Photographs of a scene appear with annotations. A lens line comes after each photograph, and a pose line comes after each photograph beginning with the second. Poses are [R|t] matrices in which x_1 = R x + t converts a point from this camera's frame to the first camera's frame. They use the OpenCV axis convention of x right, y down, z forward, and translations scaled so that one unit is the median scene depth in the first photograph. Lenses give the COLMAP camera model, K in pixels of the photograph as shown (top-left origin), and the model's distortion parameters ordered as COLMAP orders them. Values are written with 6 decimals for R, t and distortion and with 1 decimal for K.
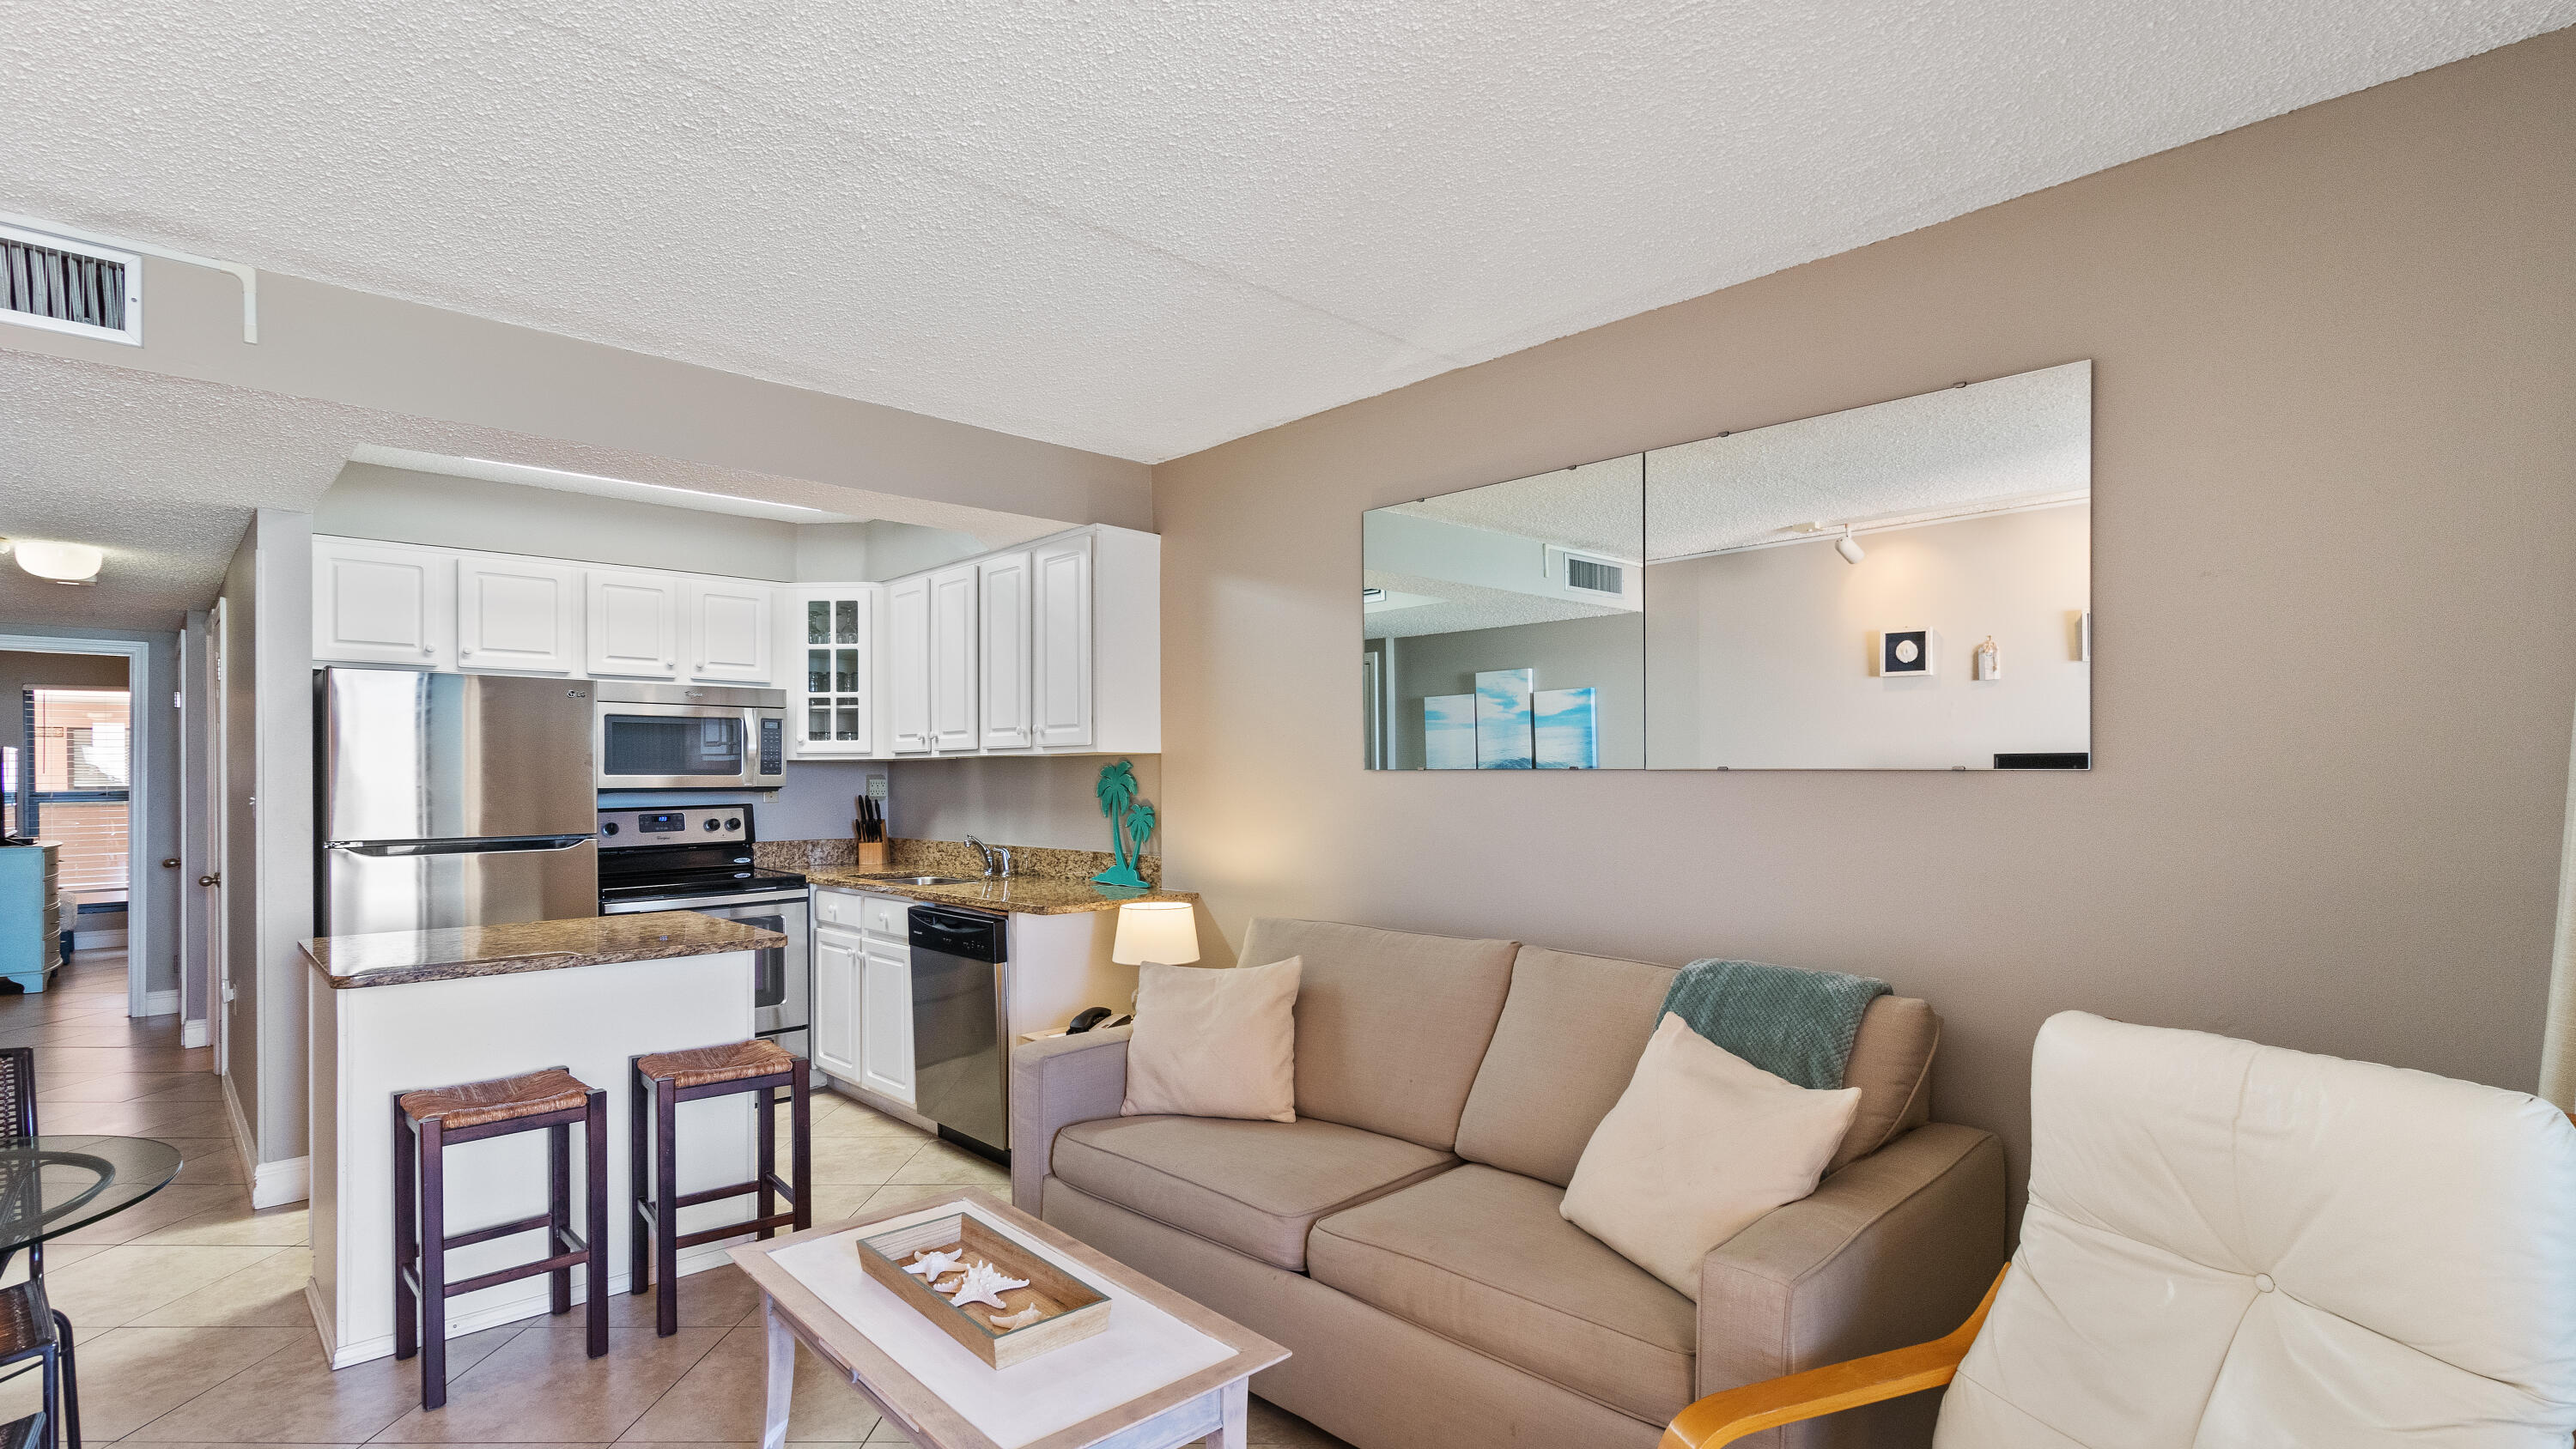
lens RADIAL K [[1205.4, 0, 1278.0], [0, 1205.4, 772.7], [0, 0, 1]] dist [0.001149, 0.000425]
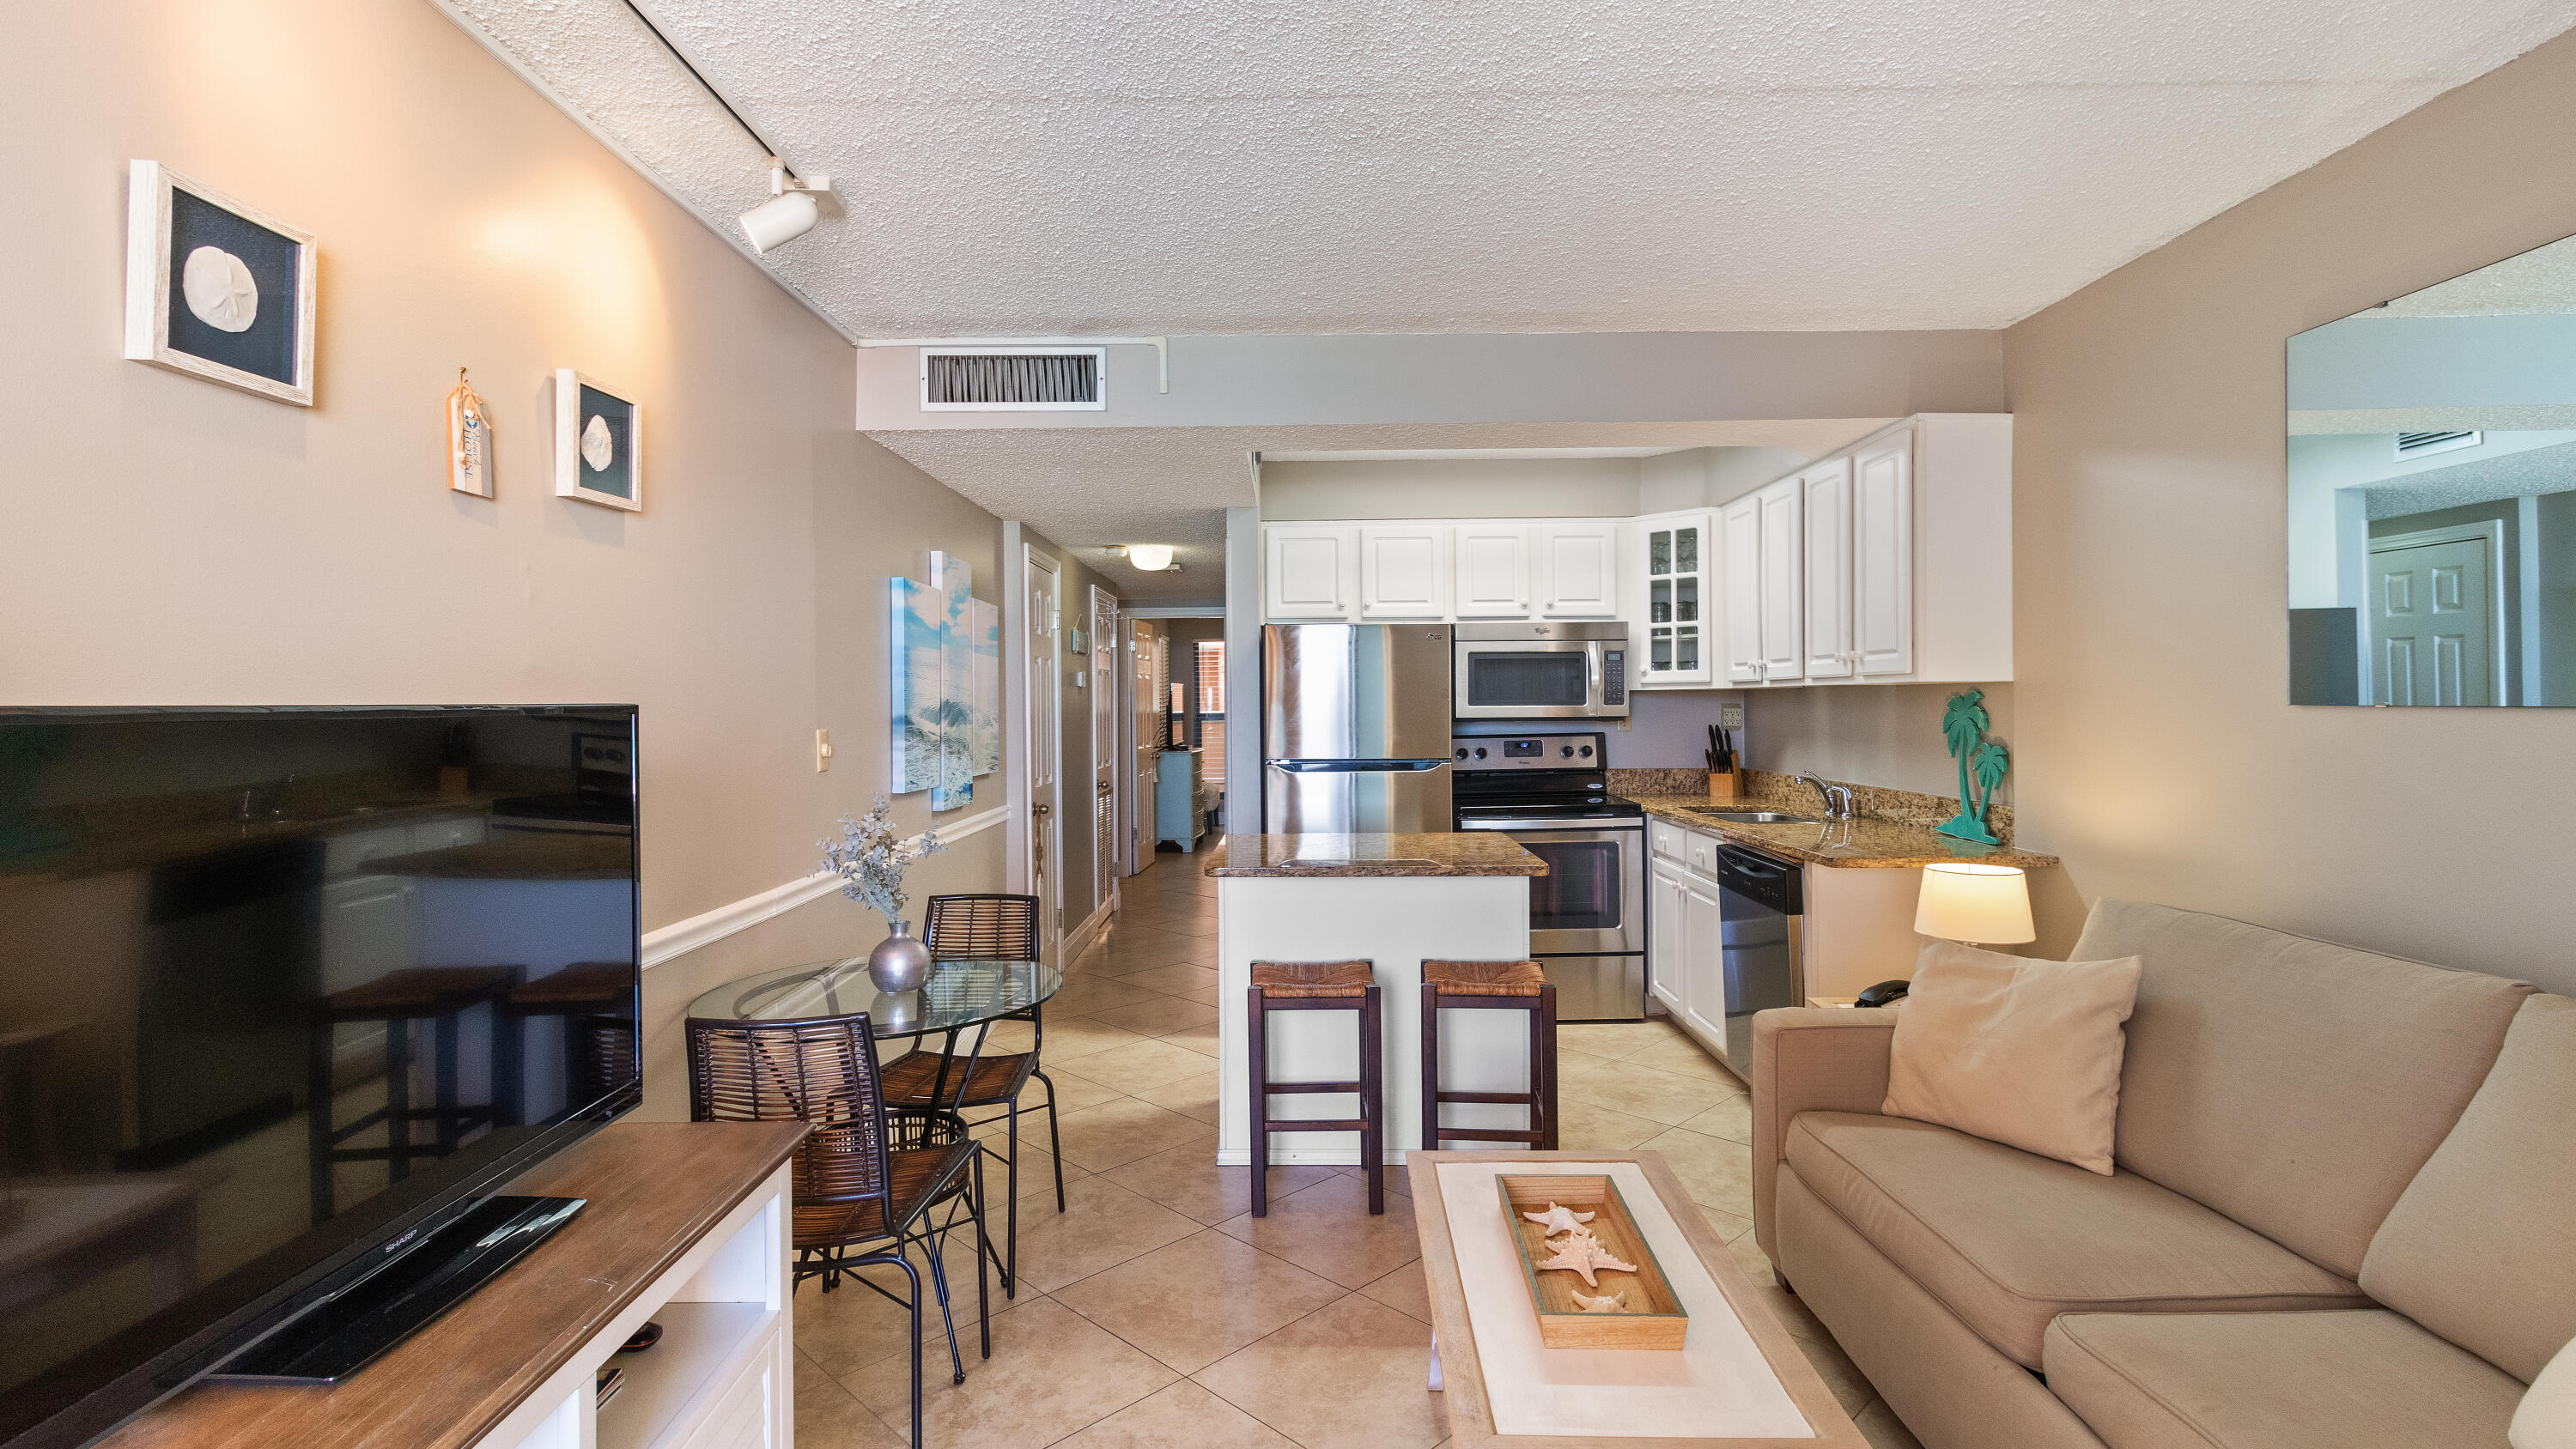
lens RADIAL K [[1210.1, 0, 1290.0], [0, 1210.1, 703.6], [0, 0, 1]] dist [0.001490, 0.000294]
pose [[0.721827, -0.000134, -0.692073, 0.104357], [0.006388, 0.999959, 0.006469, -0.008449], [0.692044, -0.009091, 0.721798, 0.062378]]
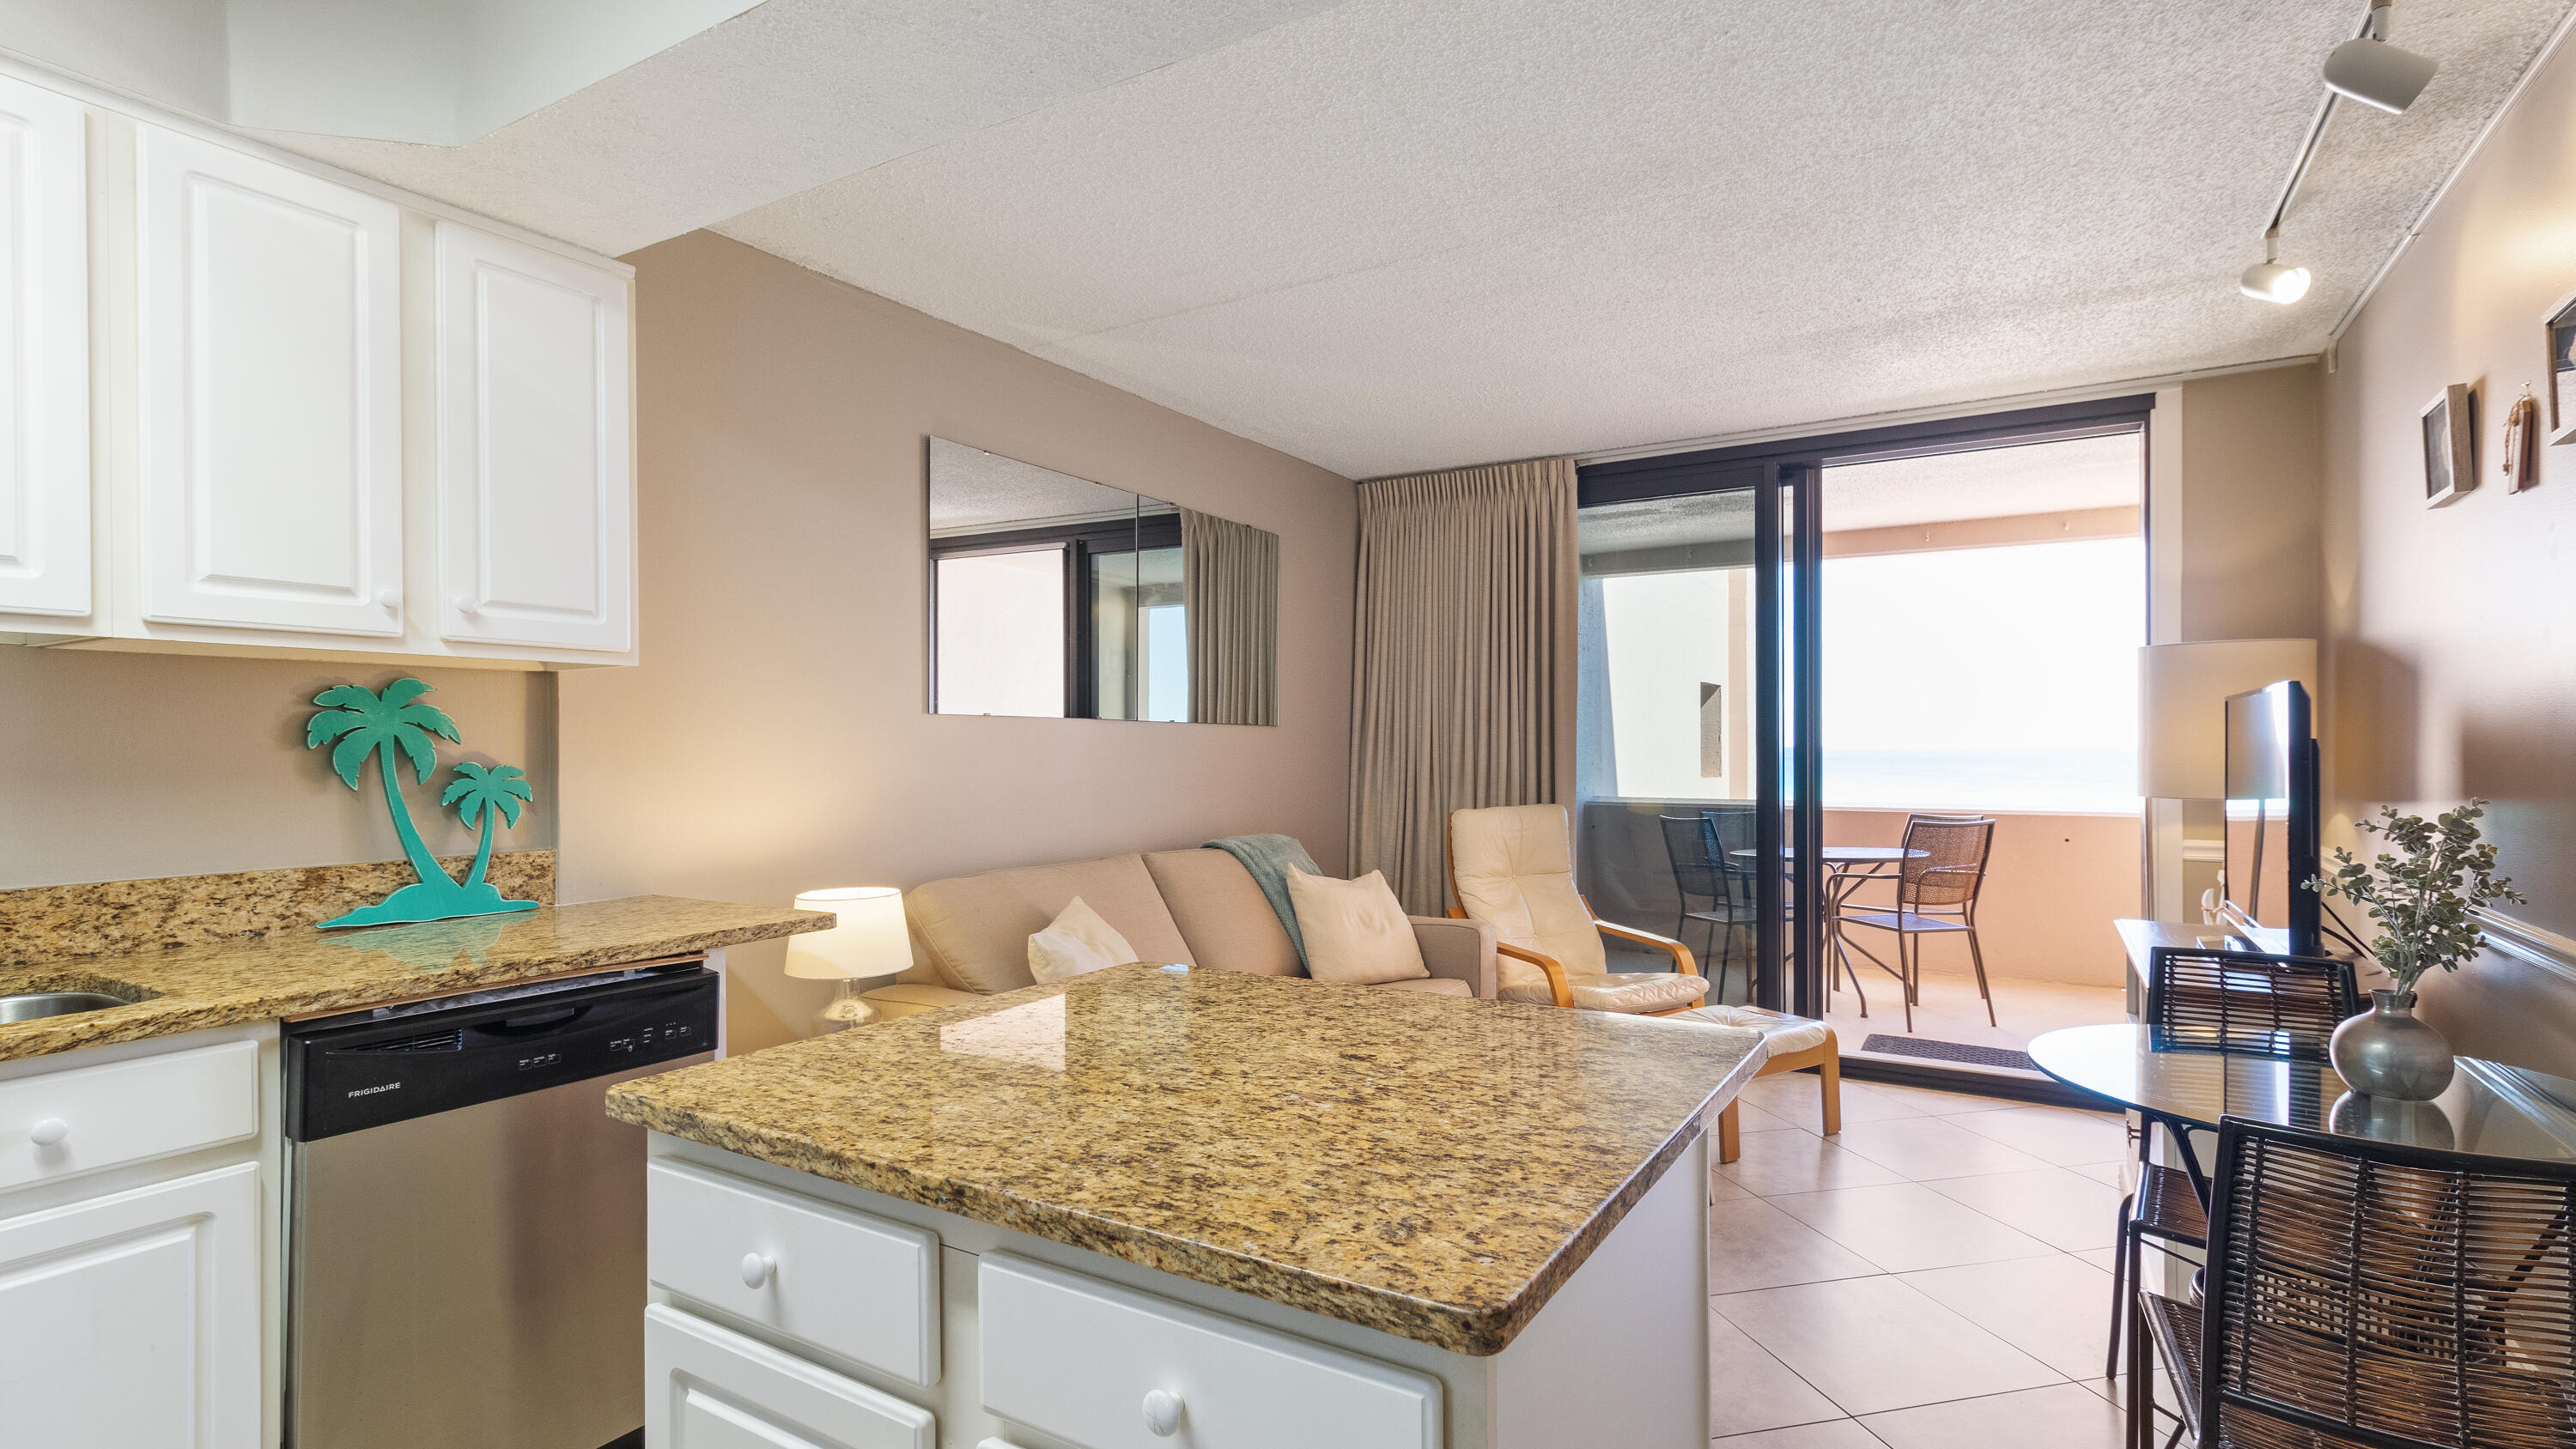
lens RADIAL K [[1233.8, 0, 1286.2], [0, 1233.8, 750.9], [0, 0, 1]] dist [0.004100, 0.000535]
pose [[-0.261687, 0.002232, 0.965150, -0.682129], [0.002567, 0.999995, -0.001616, 0.021251], [-0.965149, 0.002055, -0.261691, 0.729502]]
